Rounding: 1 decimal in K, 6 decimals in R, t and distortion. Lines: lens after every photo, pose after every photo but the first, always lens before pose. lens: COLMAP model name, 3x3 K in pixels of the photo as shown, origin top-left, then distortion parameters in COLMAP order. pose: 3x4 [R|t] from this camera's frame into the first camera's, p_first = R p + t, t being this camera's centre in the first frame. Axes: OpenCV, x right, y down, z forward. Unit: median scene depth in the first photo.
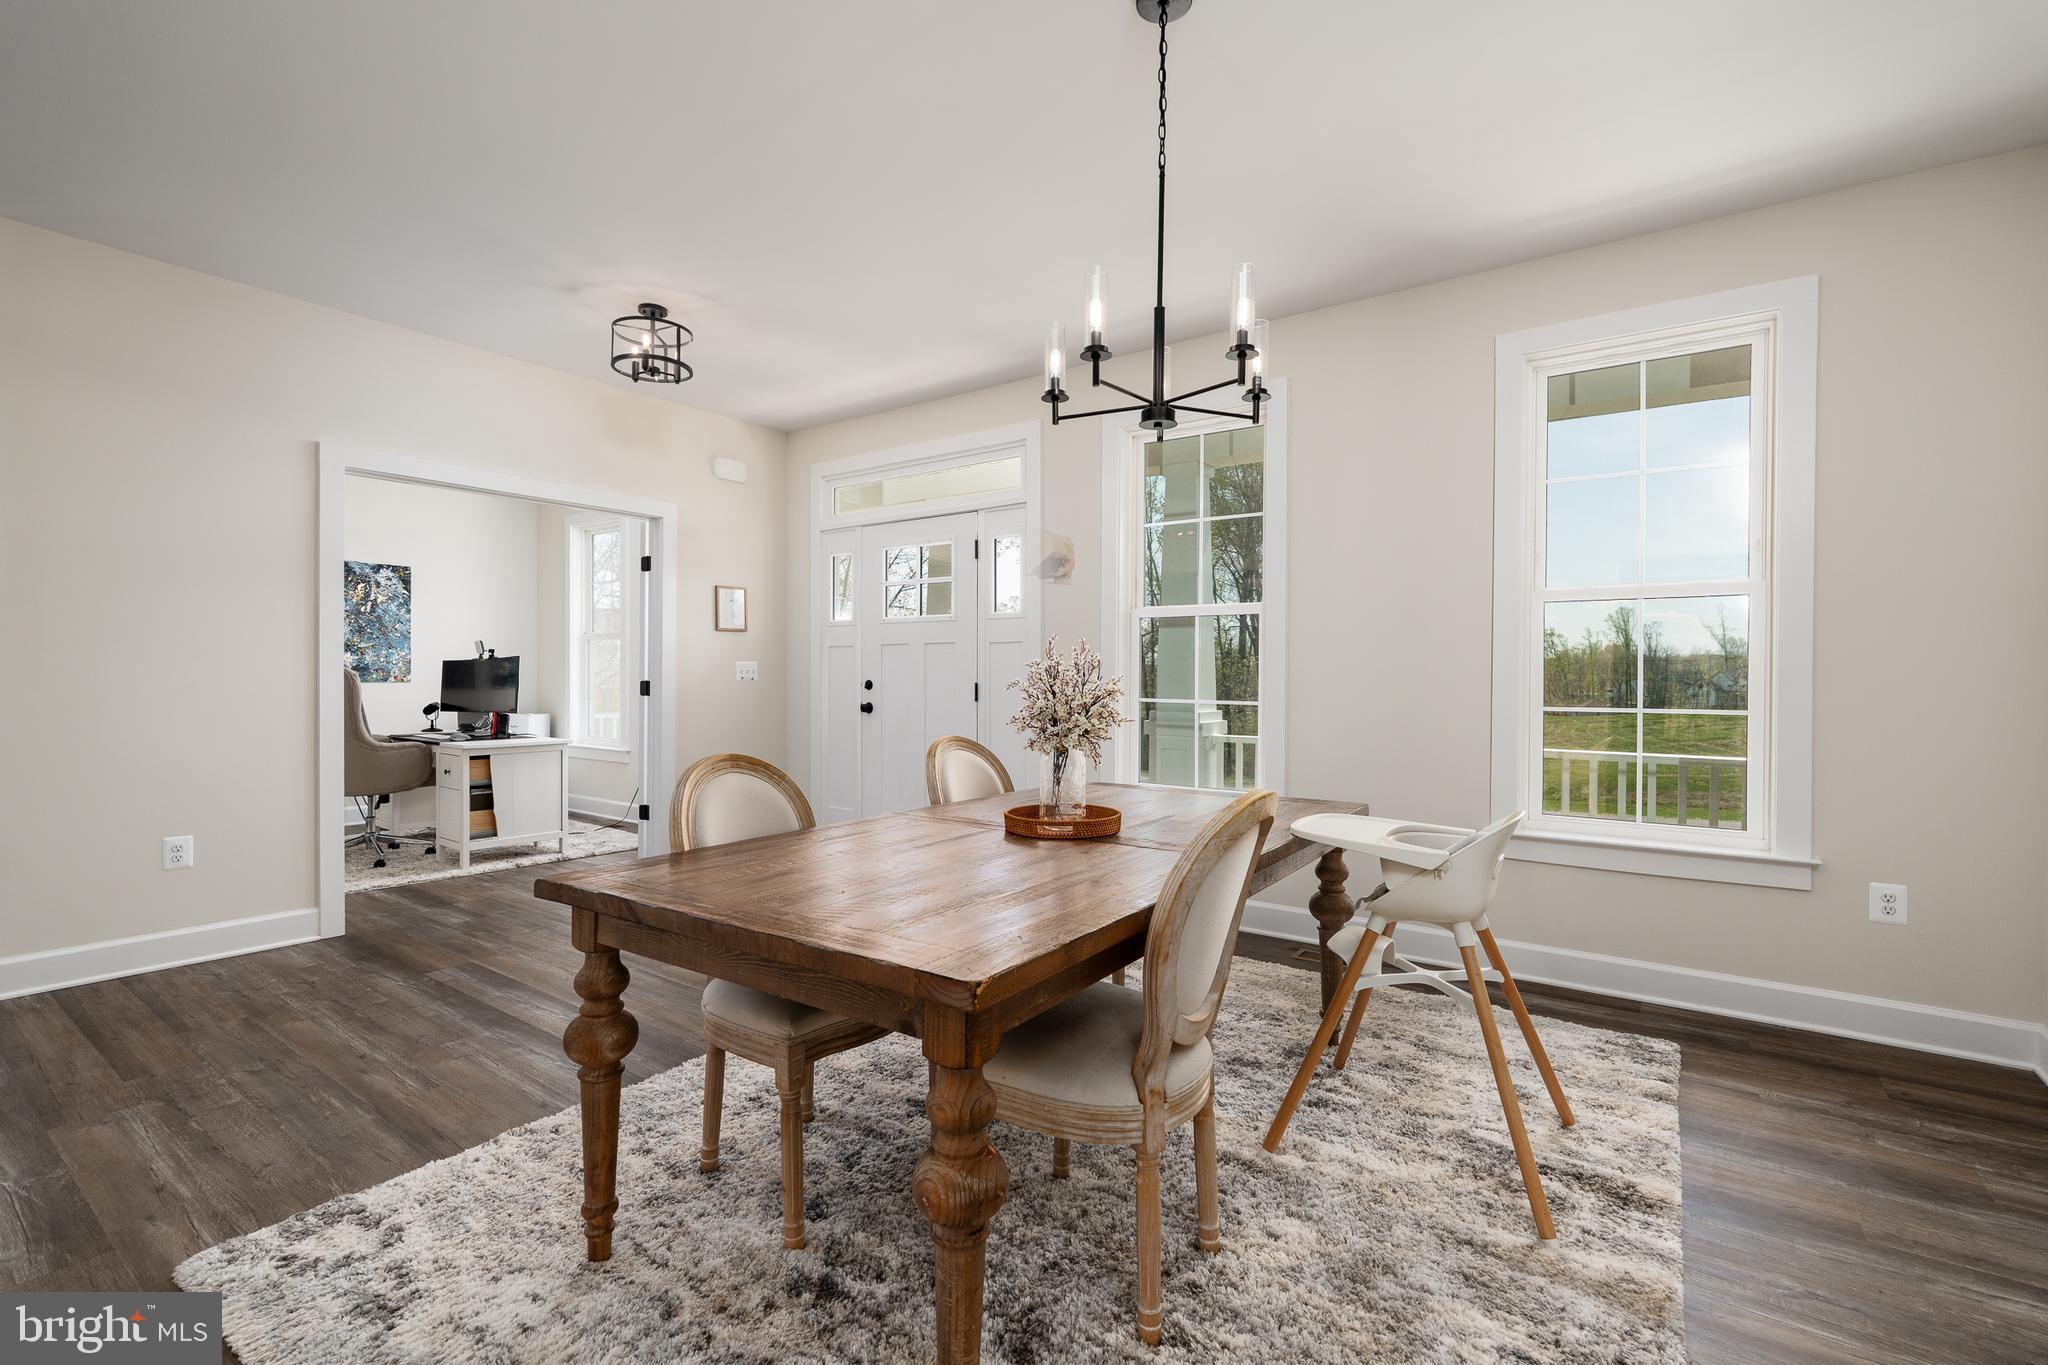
lens RADIAL K [[913.1, 0, 1013.6], [0, 913.1, 692.5], [0, 0, 1]] dist [-0.007571, 0.002209]
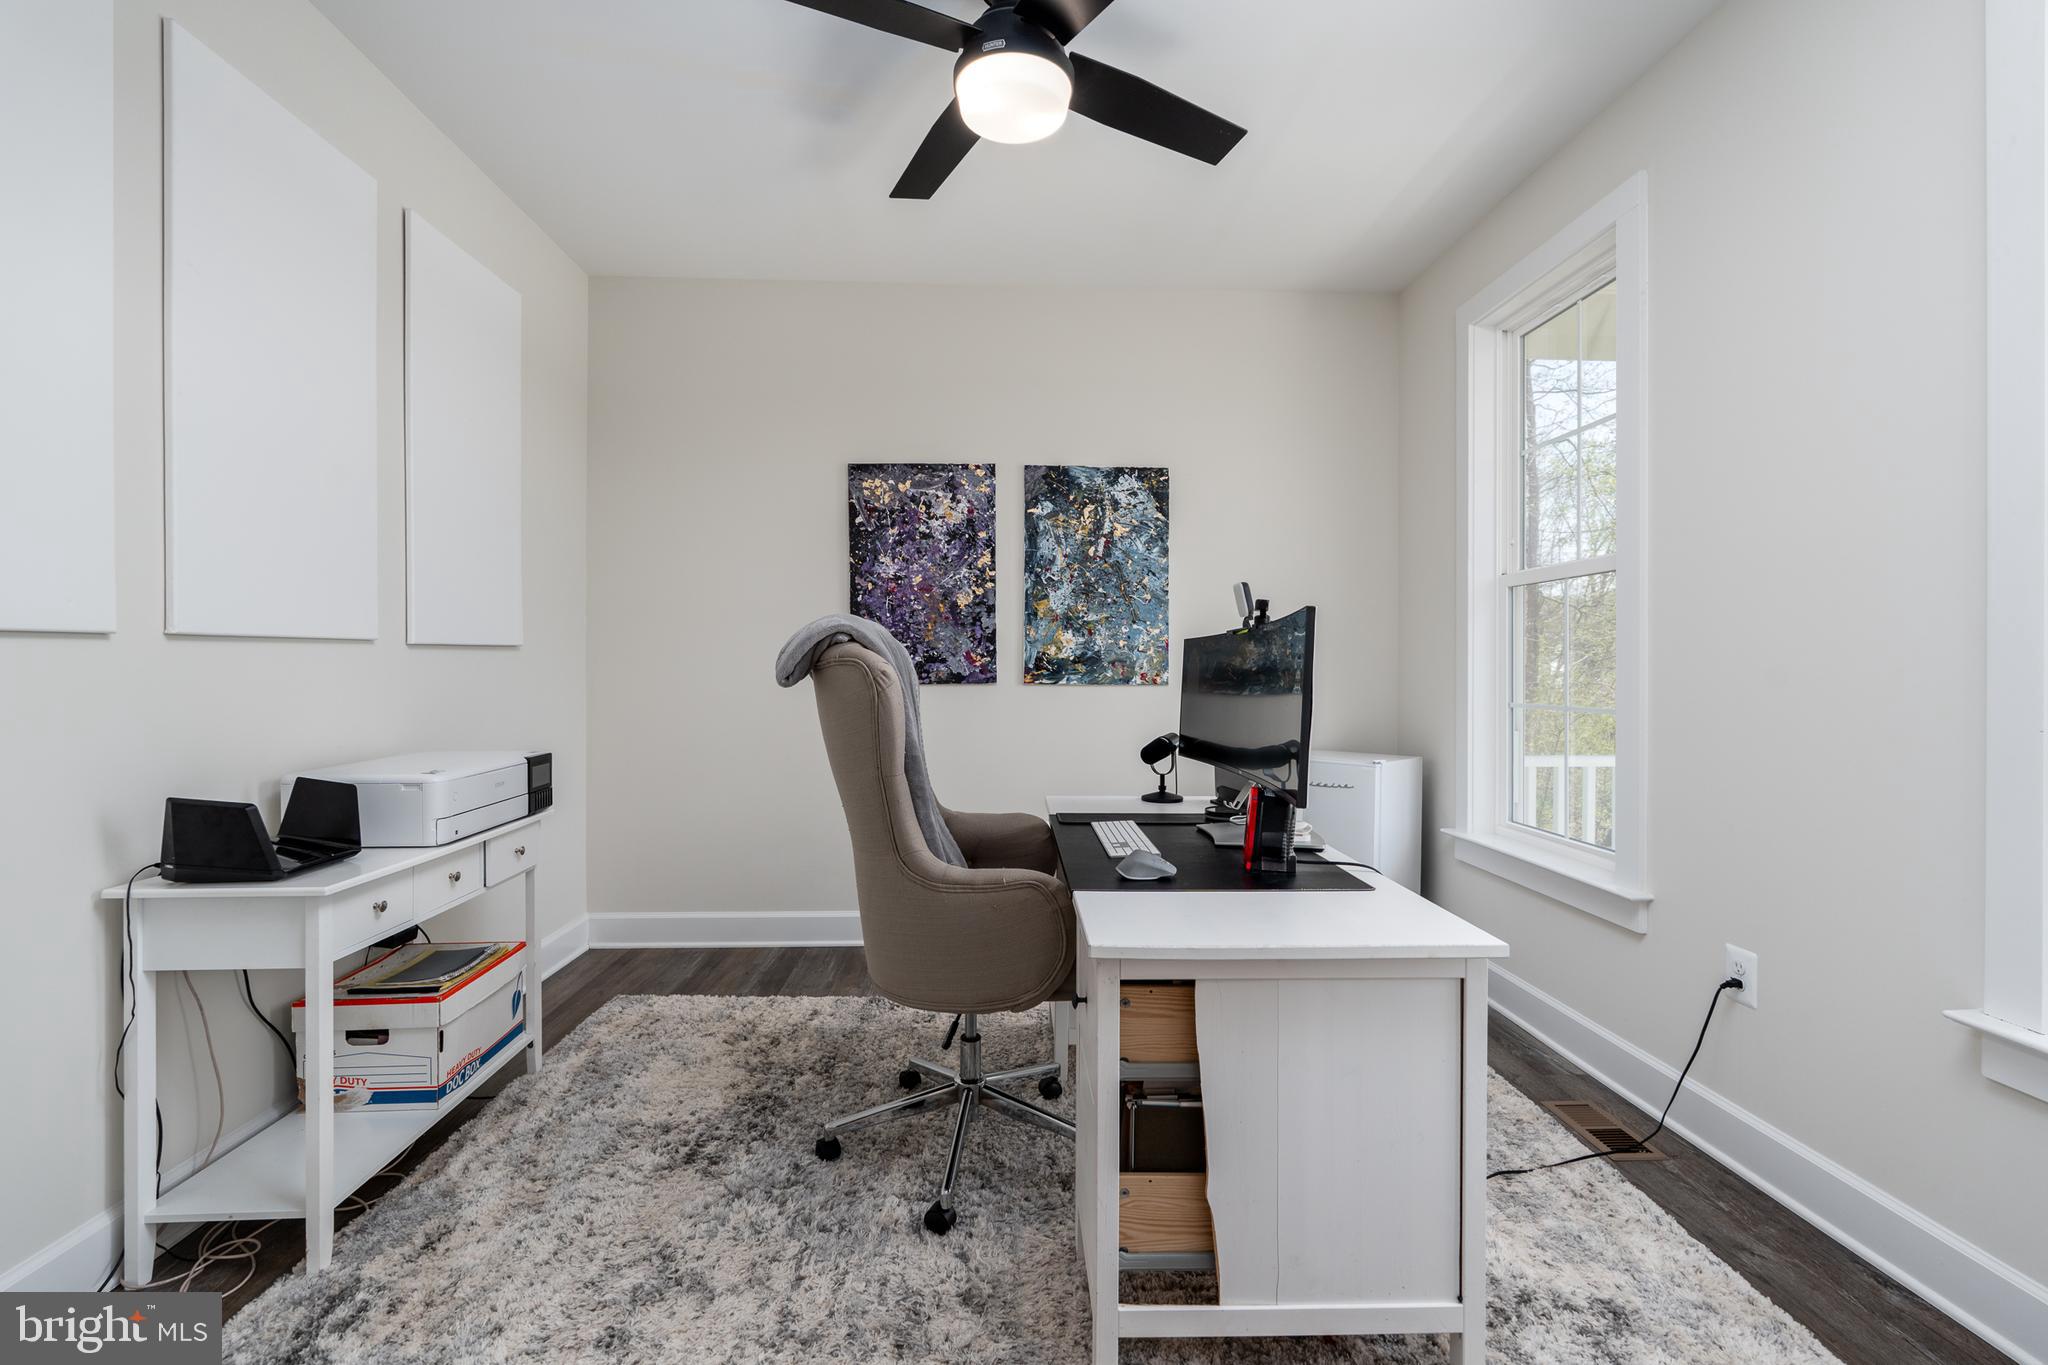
lens RADIAL K [[913.1, 0, 1016.8], [0, 913.1, 683.3], [0, 0, 1]] dist [-0.007571, 0.002209]
pose [[0.625278, 0.011869, -0.780311, -0.312174], [-0.012808, 0.999906, 0.004946, -0.014507], [0.780297, 0.006902, 0.625372, 0.619805]]
